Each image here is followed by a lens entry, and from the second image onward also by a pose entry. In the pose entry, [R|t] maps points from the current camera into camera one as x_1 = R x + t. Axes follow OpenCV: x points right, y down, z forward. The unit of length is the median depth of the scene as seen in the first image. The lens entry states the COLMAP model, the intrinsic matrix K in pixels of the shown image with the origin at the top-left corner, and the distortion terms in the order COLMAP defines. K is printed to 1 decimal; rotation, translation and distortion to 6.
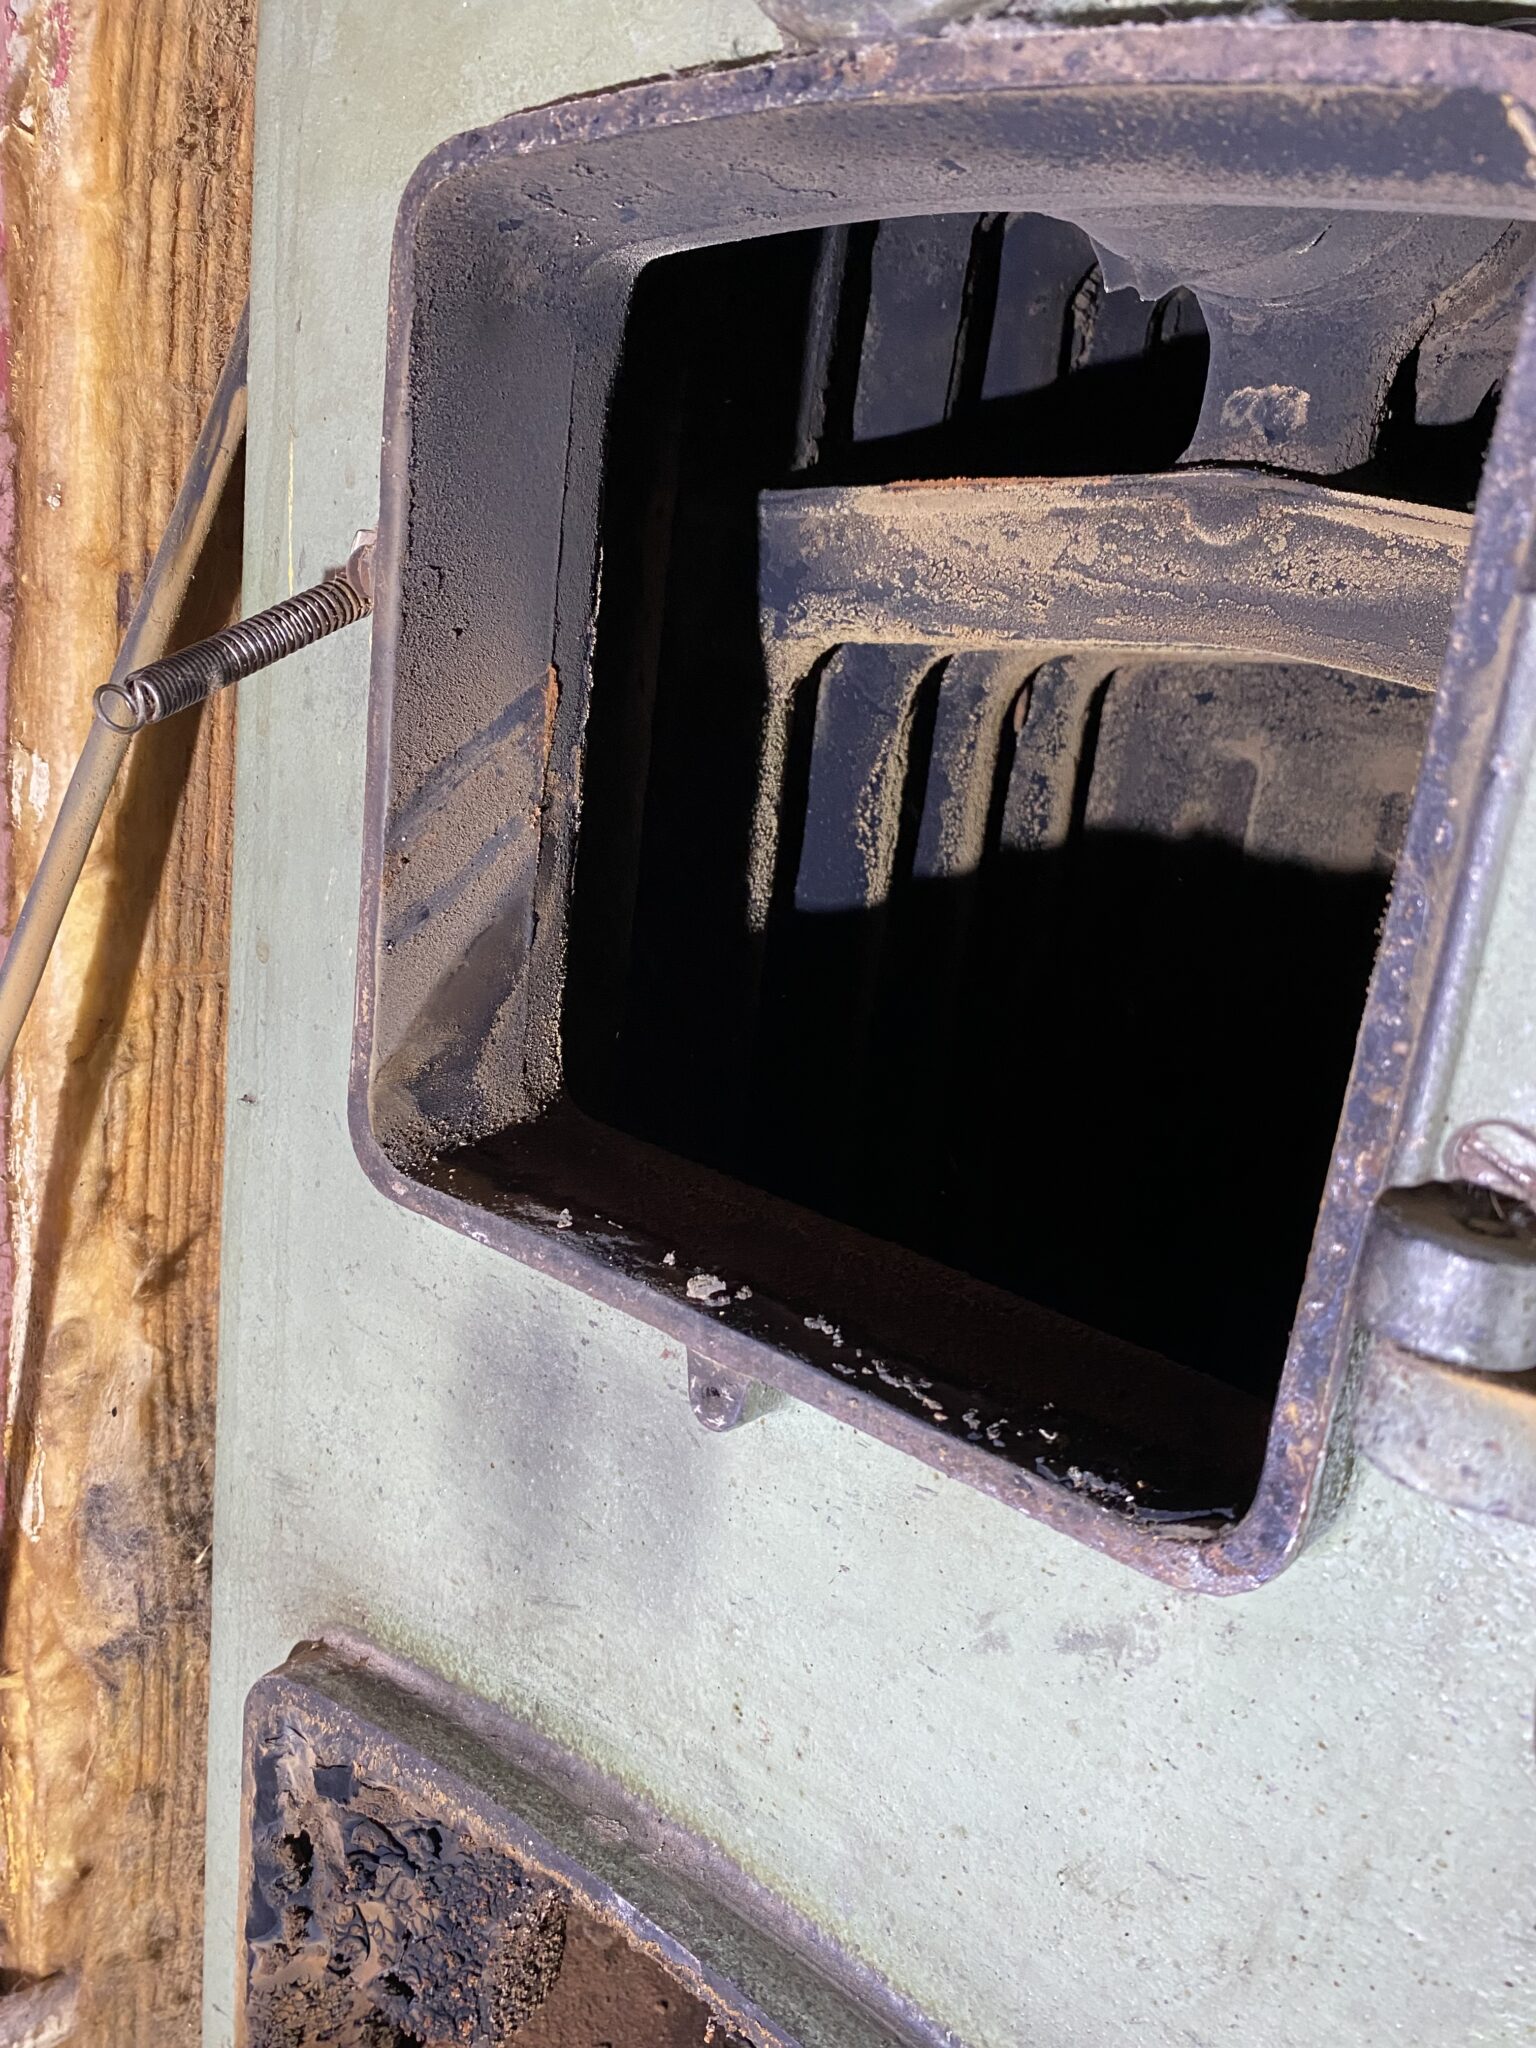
lens RADIAL K [[1574.7, 0, 750.4], [0, 1574.7, 993.1], [0, 0, 1]] dist [0.022335, -0.050350]
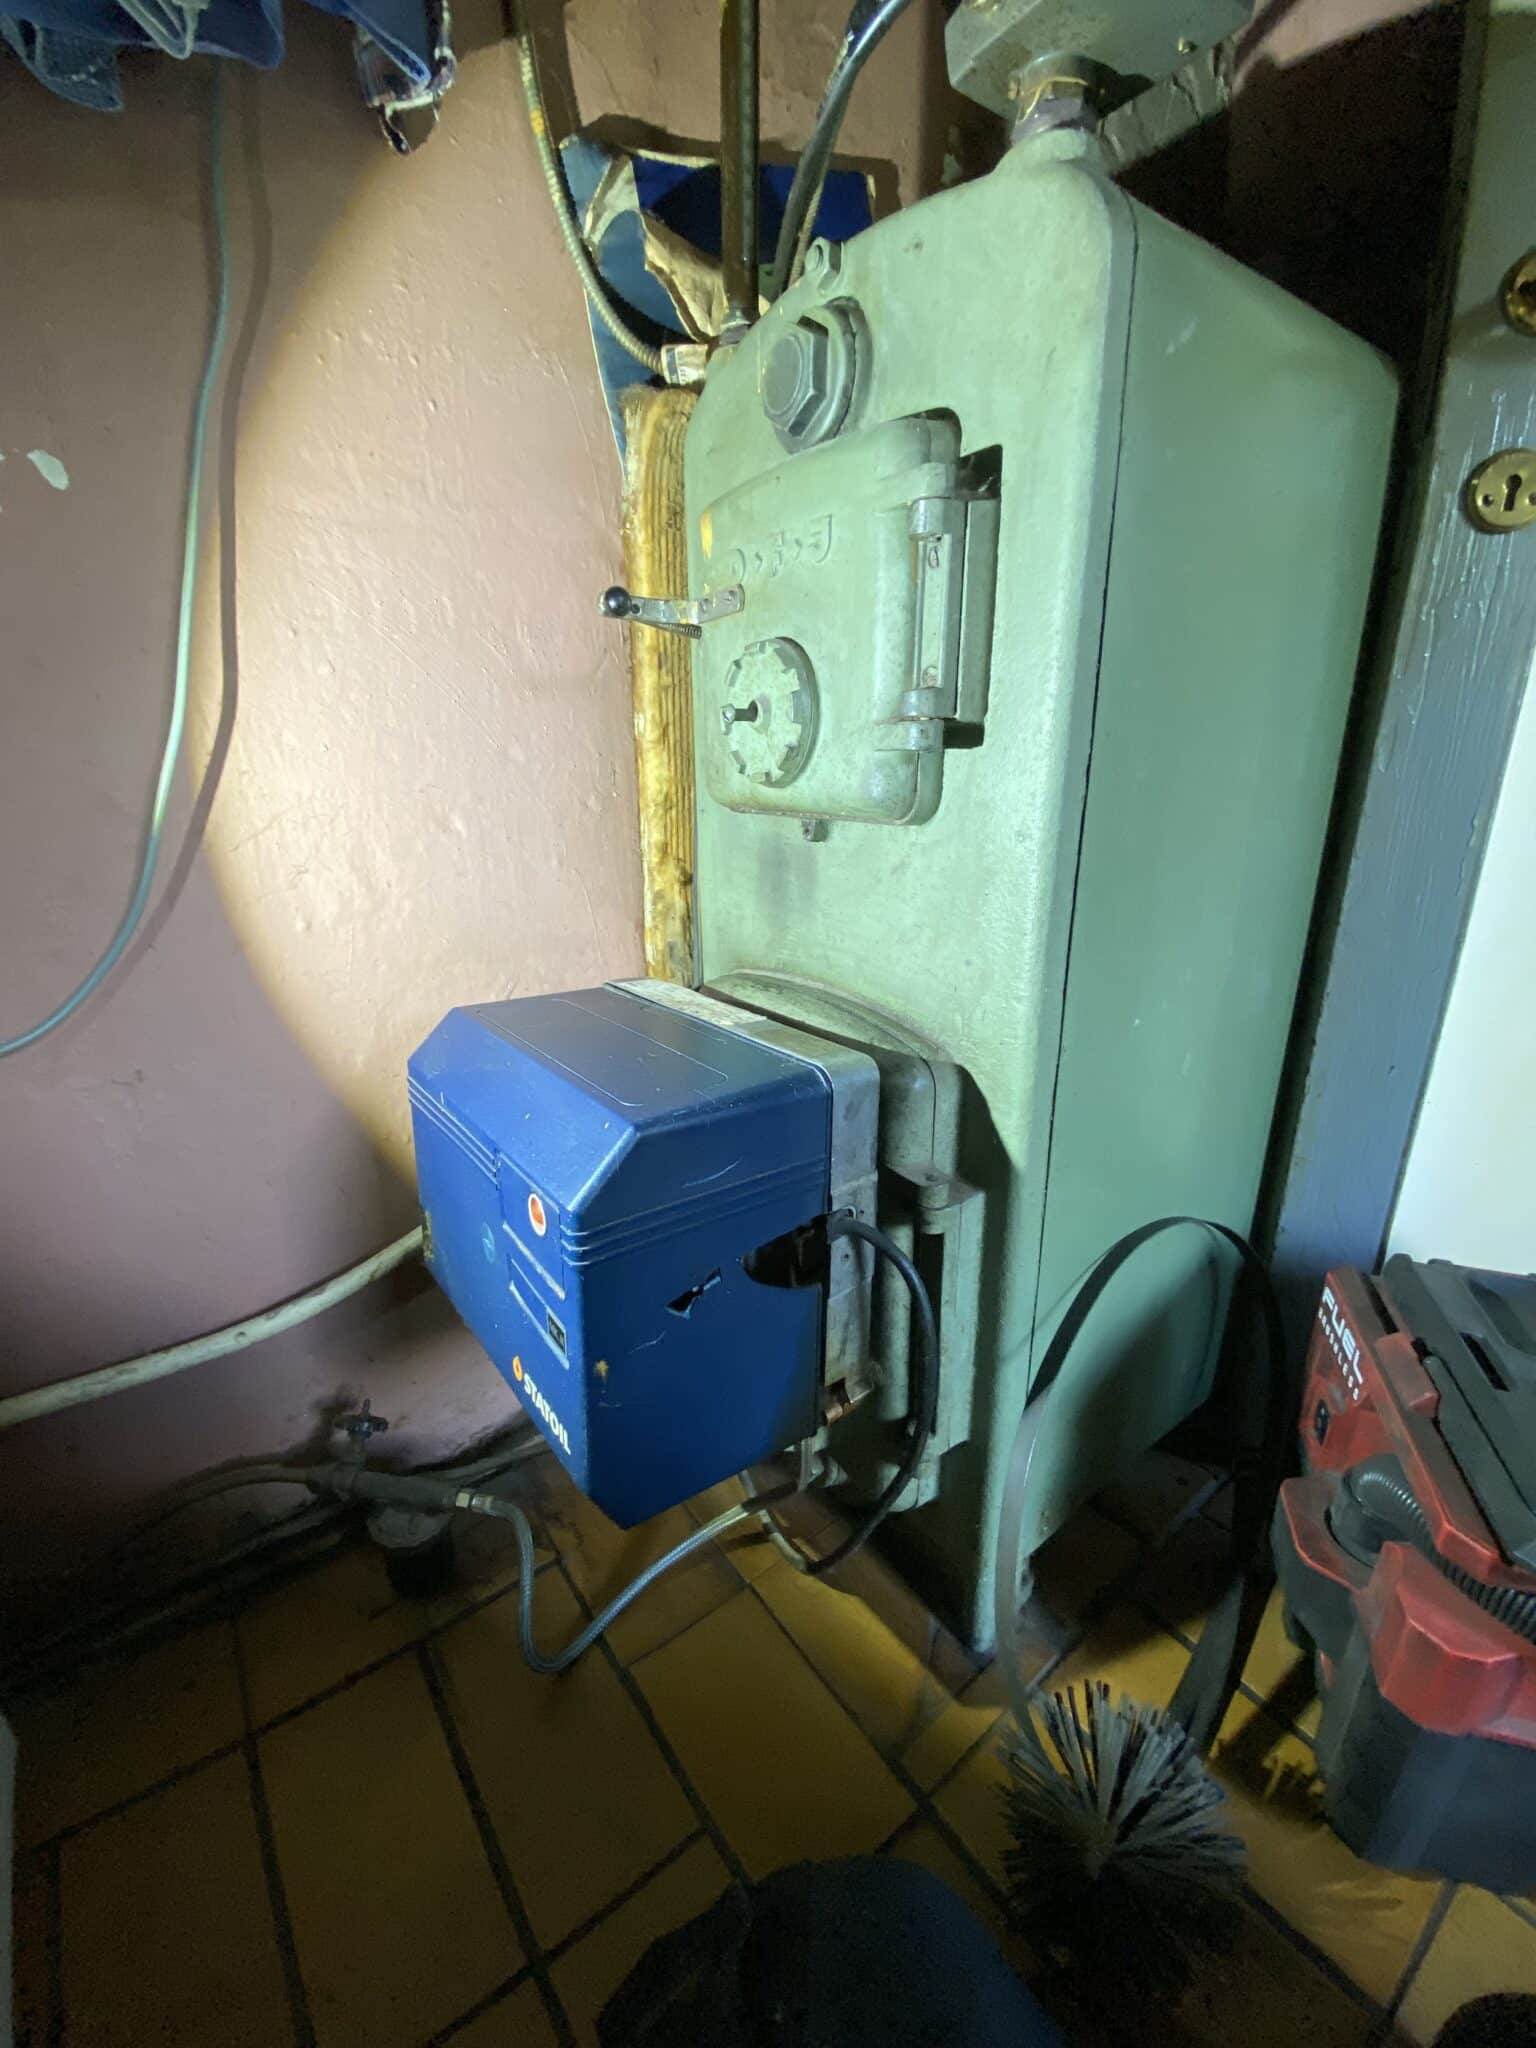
lens RADIAL K [[825.2, 0, 768.0], [0, 825.2, 1024.0], [0, 0, 1]] dist [-0.000868, -0.000196]
pose [[0.949735, -0.031015, -0.311514, 0.330161], [0.042479, 0.998644, 0.030080, 0.448216], [0.310158, -0.041800, 0.949766, -0.616153]]
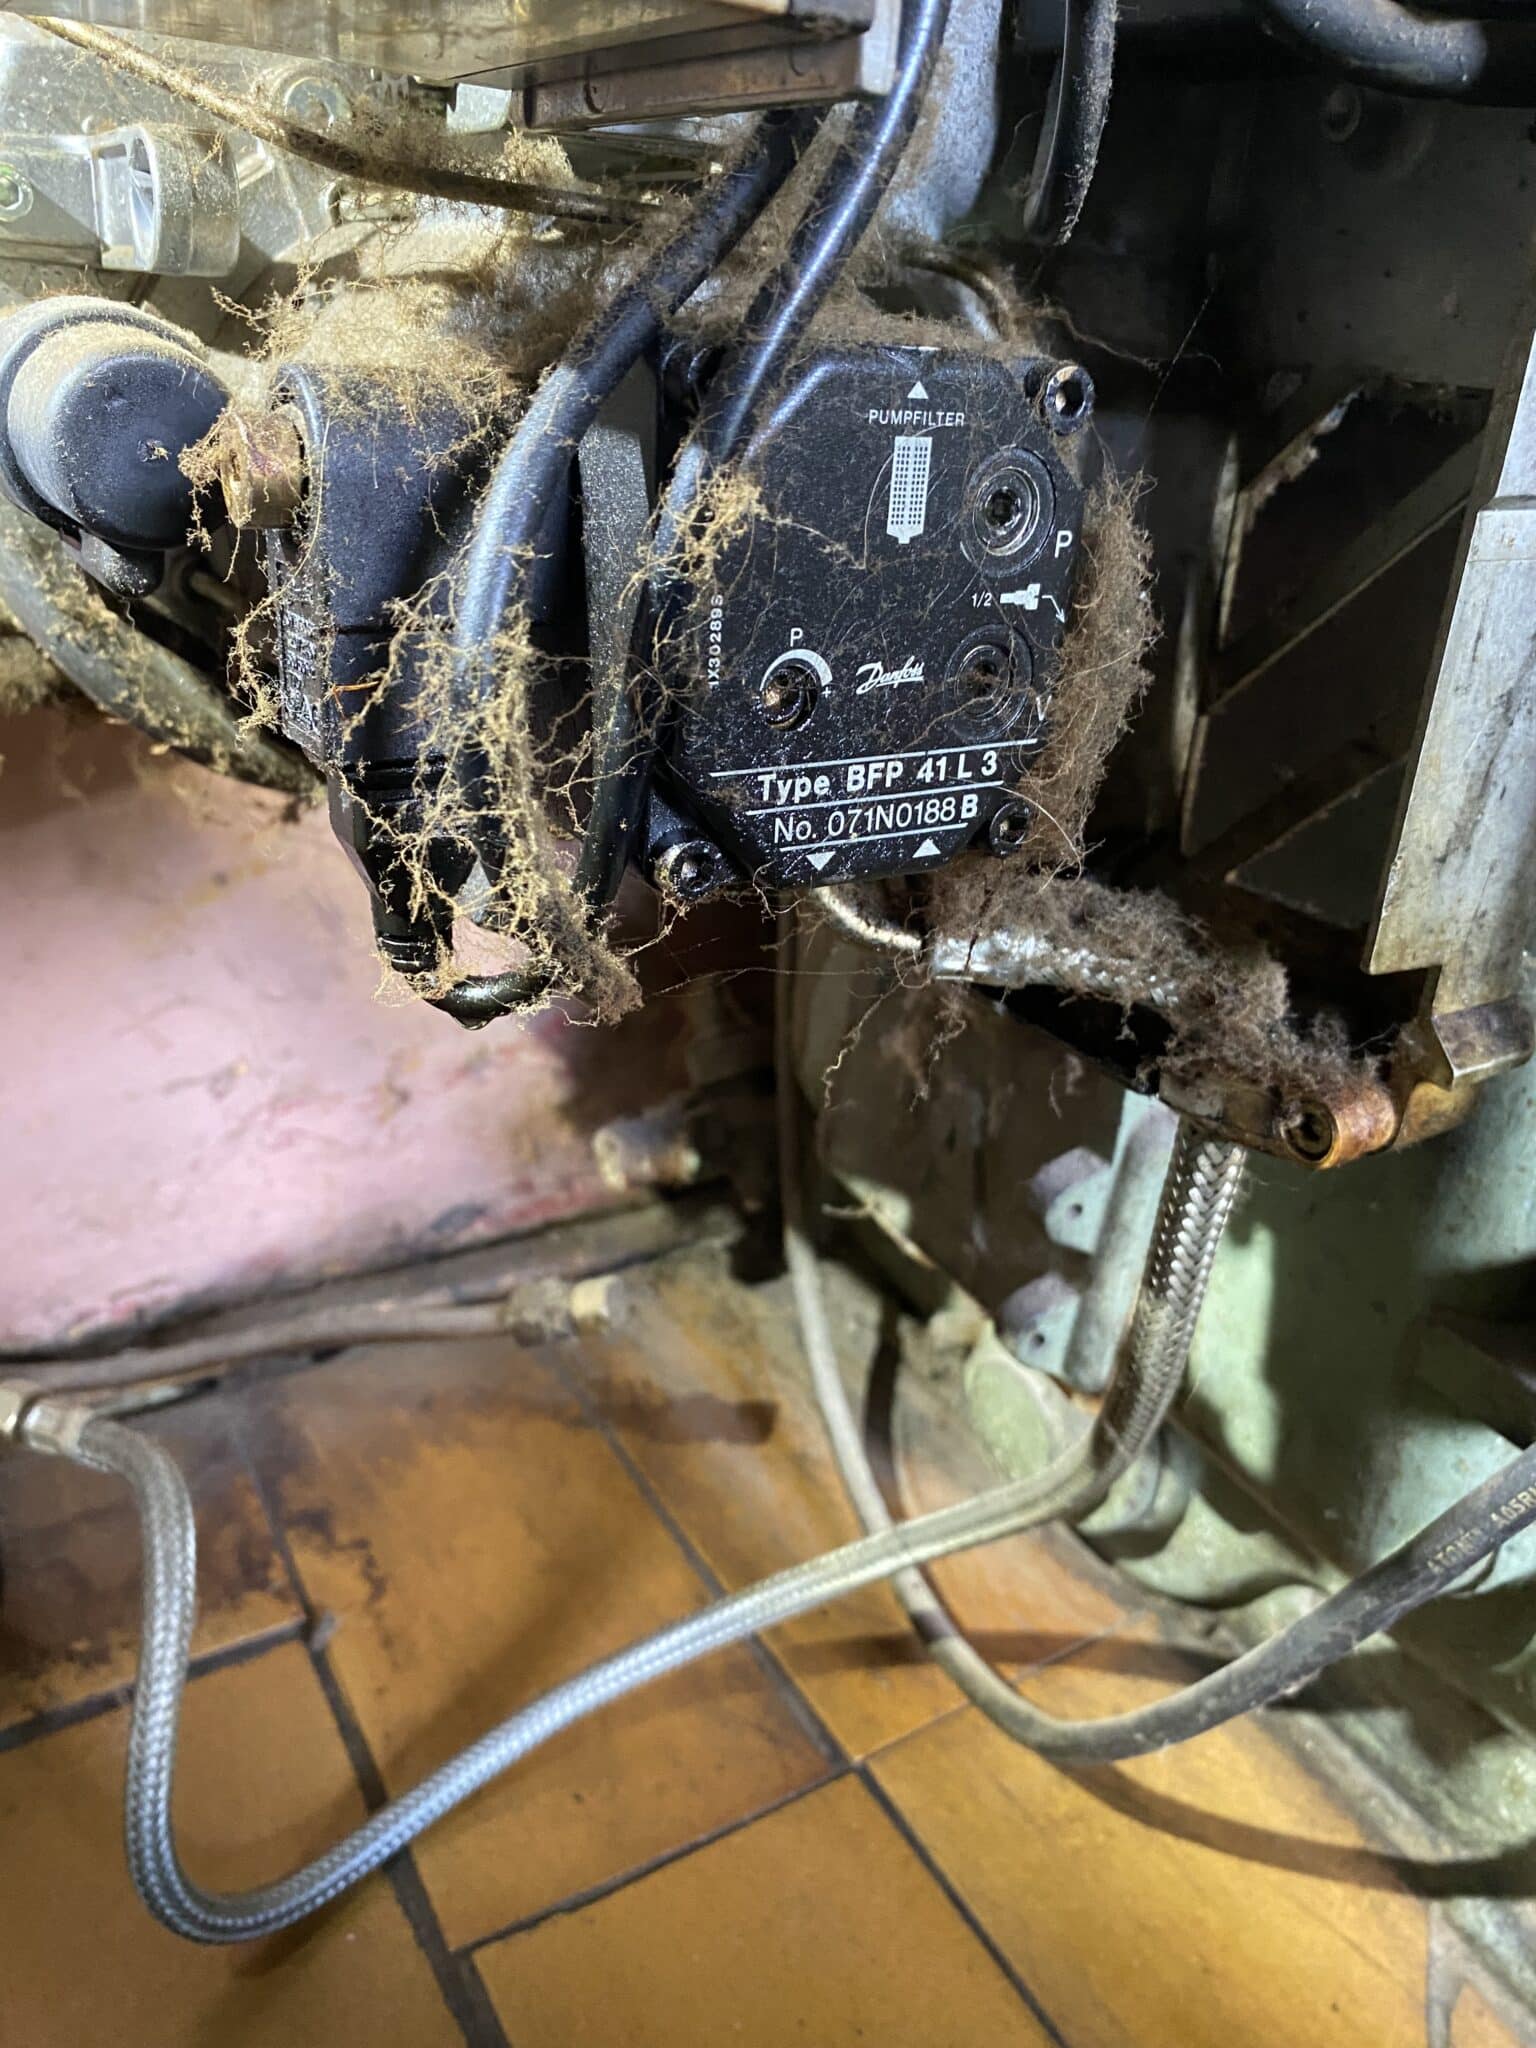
lens RADIAL K [[1574.7, 0, 750.4], [0, 1574.7, 993.1], [0, 0, 1]] dist [0.022335, -0.050350]
pose [[0.917489, 0.100080, -0.384965, 0.031759], [-0.036842, 0.985051, 0.168279, 0.930961], [0.396051, -0.140211, 0.907460, -0.017821]]
